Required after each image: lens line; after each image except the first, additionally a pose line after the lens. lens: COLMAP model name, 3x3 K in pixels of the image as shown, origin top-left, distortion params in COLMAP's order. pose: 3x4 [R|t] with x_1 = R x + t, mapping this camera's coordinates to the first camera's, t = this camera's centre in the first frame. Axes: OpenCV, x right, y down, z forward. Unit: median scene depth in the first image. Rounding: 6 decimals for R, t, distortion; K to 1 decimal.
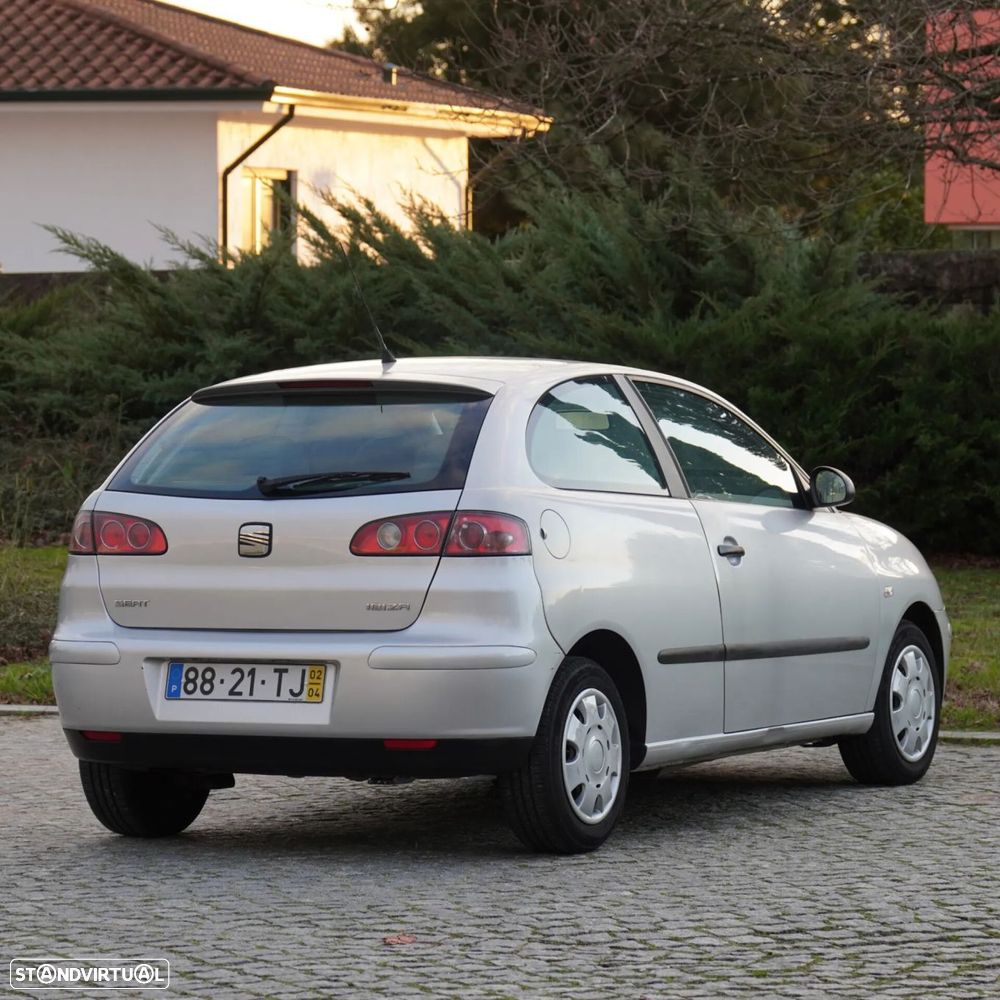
lens RADIAL K [[4514.9, 0, 500.0], [0, 4514.9, 500.0], [0, 0, 1]] dist [0.004049, 0.764172]
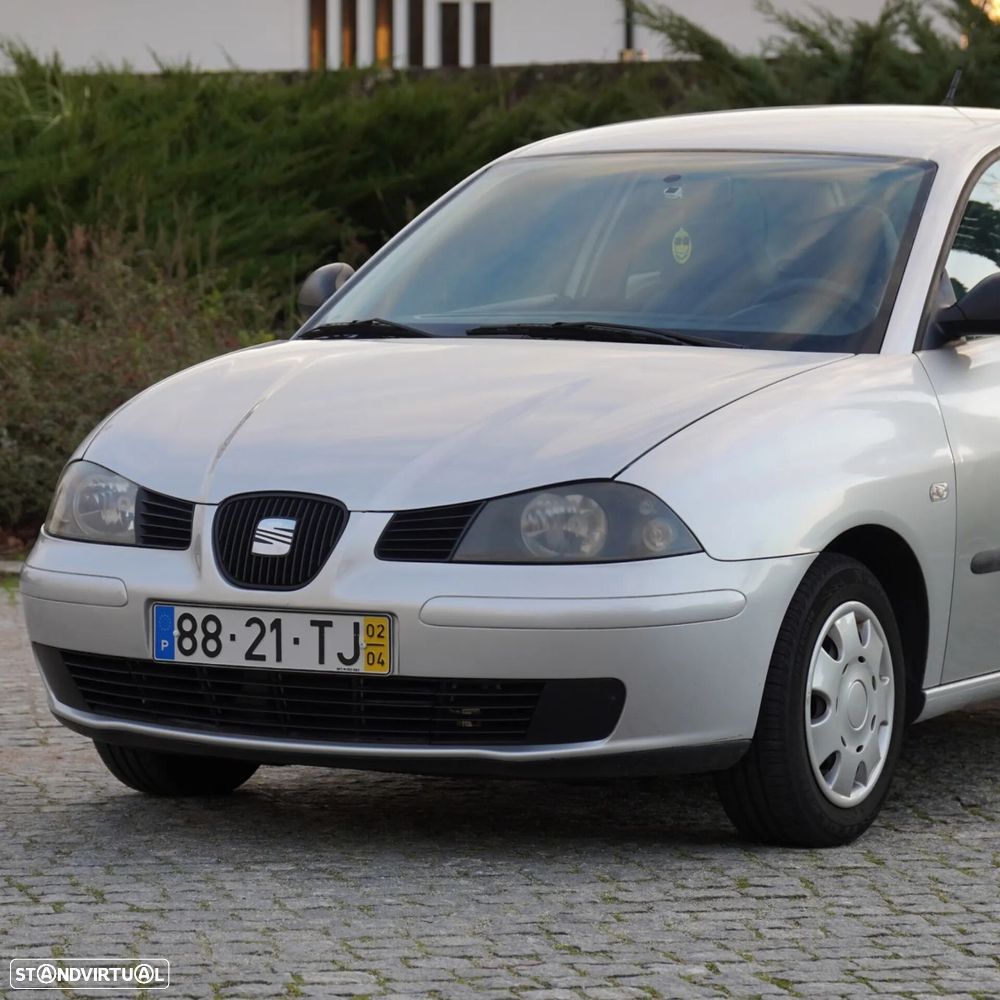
lens RADIAL K [[4514.9, 0, 500.0], [0, 4514.9, 500.0], [0, 0, 1]] dist [0.004049, 0.764172]
pose [[0.978070, 0.021784, -0.207136, 0.115081], [-0.014321, 0.999195, 0.037461, 0.003960], [0.207785, -0.033673, 0.977595, 0.393982]]
